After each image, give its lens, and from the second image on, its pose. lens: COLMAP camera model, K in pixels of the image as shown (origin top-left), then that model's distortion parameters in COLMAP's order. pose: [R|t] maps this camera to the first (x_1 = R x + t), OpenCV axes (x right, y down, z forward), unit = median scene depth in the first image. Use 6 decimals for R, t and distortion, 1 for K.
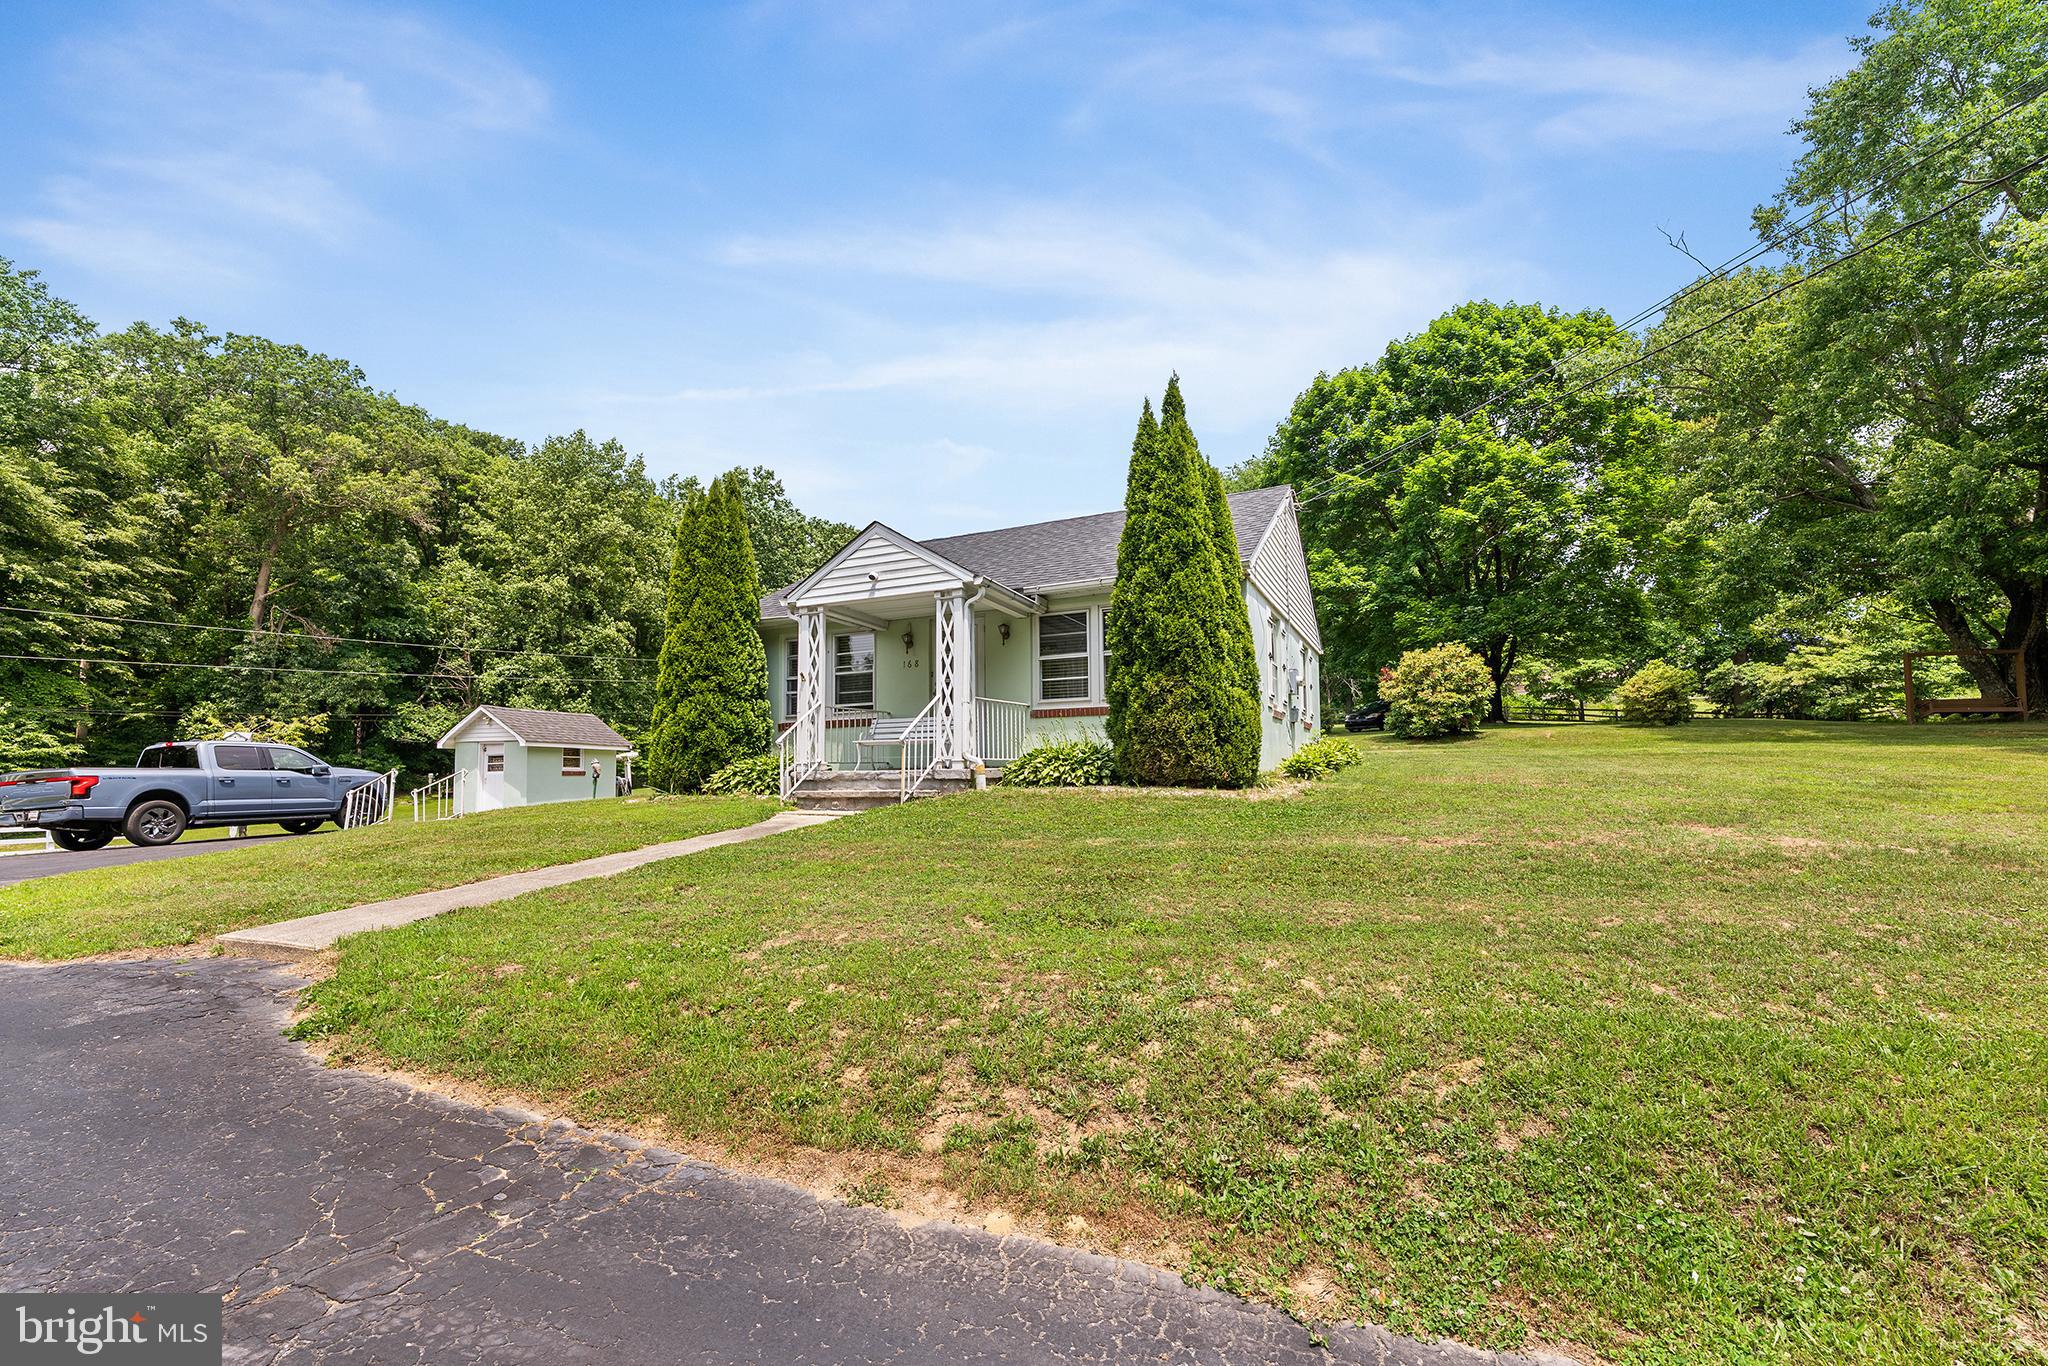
lens RADIAL K [[865.2, 0, 1029.9], [0, 865.2, 681.5], [0, 0, 1]] dist [0.002210, 0.000135]
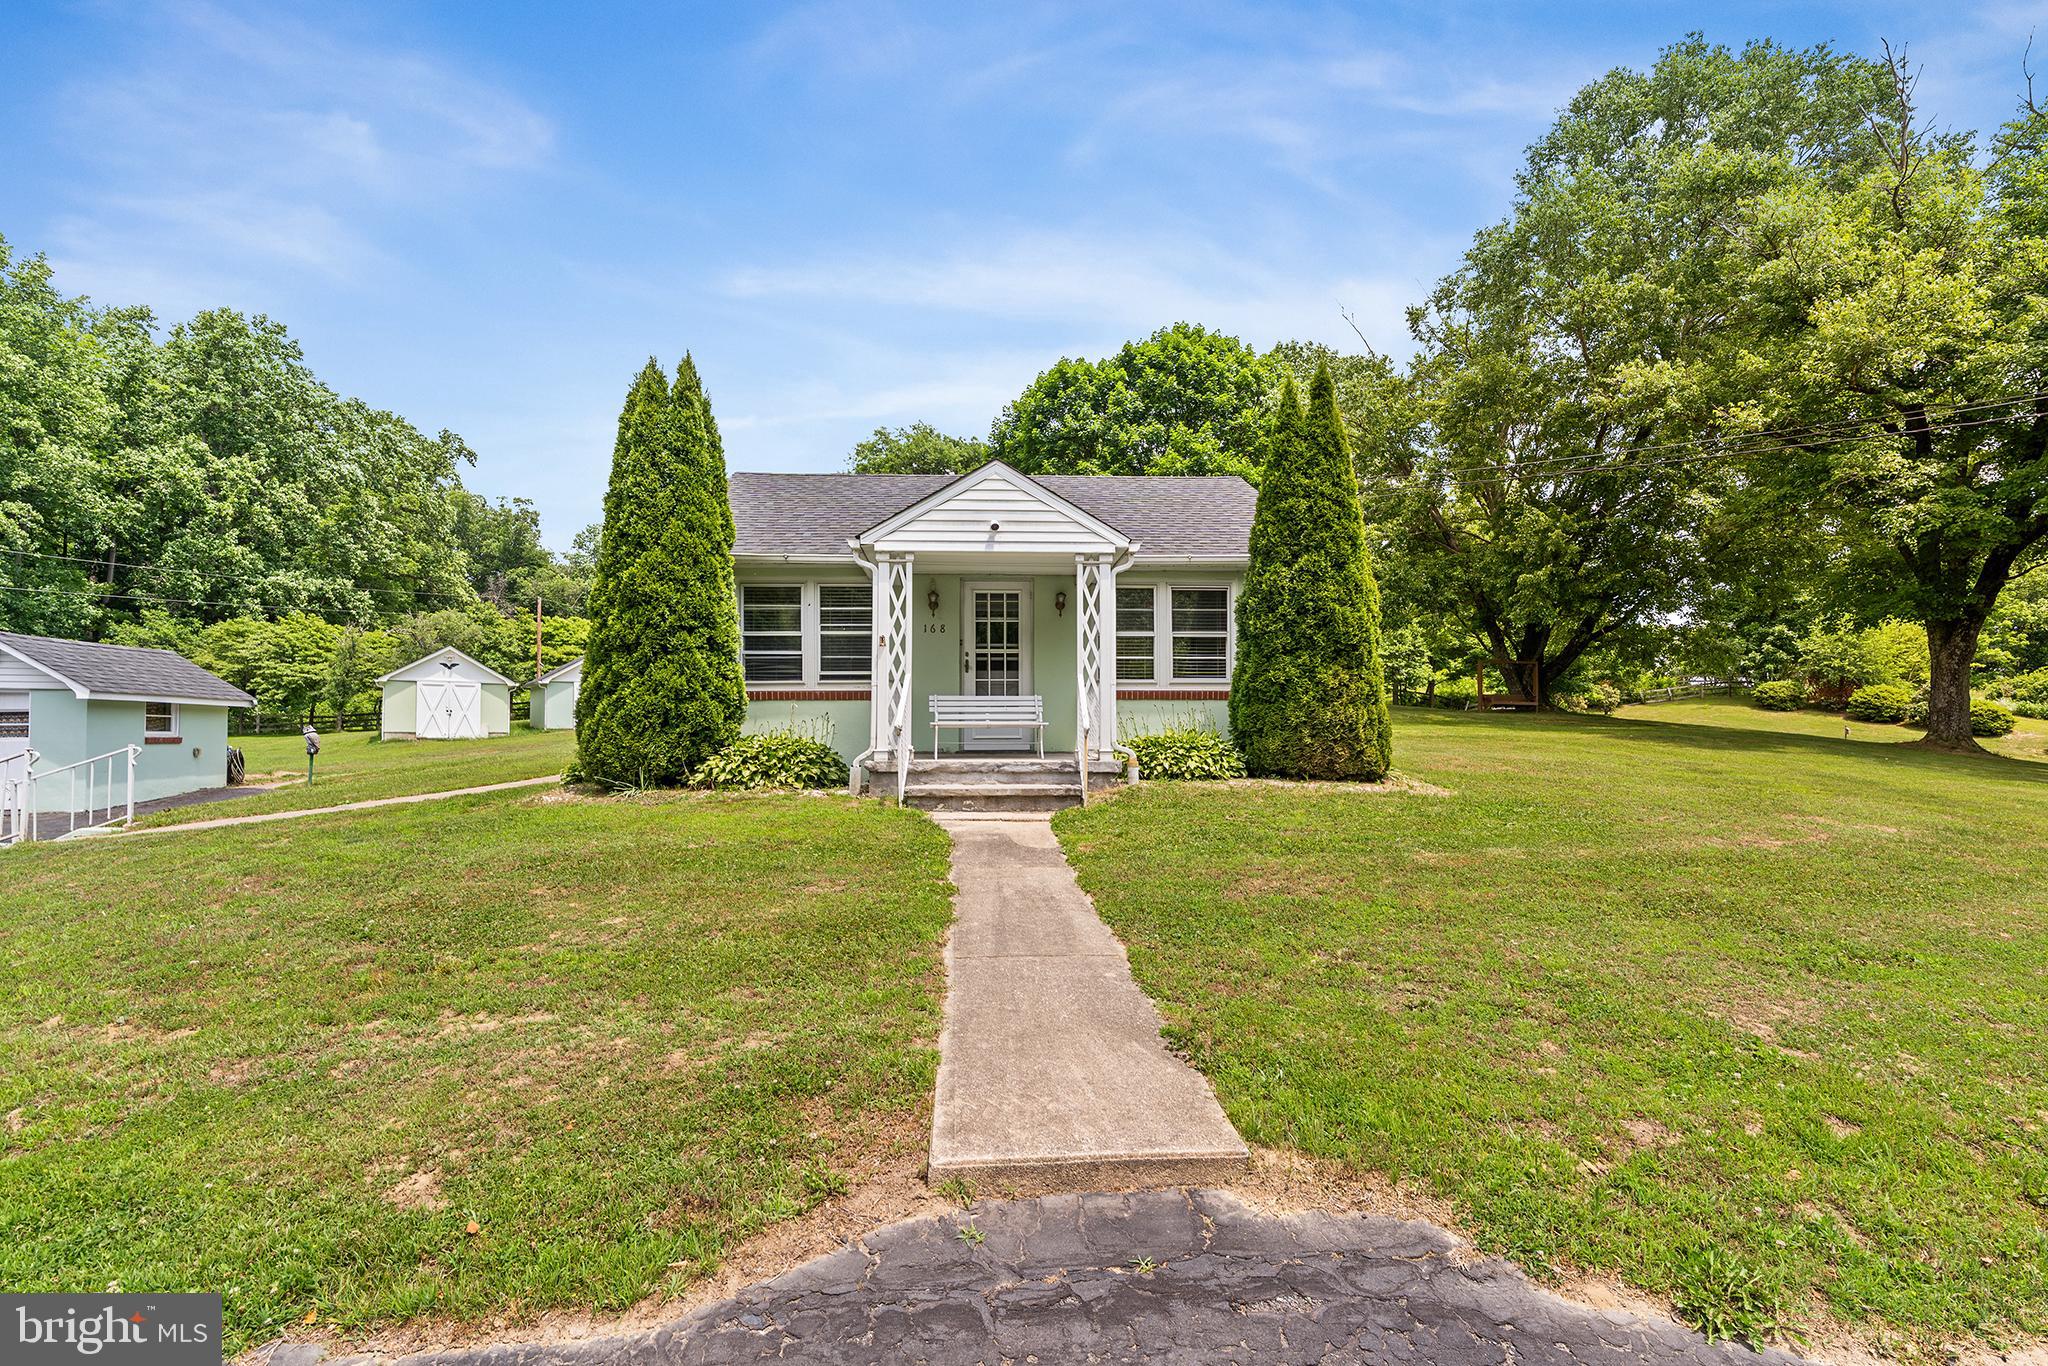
lens RADIAL K [[865.2, 0, 1029.9], [0, 865.2, 681.5], [0, 0, 1]] dist [0.002210, 0.000135]
pose [[0.889592, 0.039317, 0.455061, -0.217421], [-0.061031, 0.997586, 0.033118, -0.001204], [-0.452660, -0.057234, 0.889844, 0.102757]]
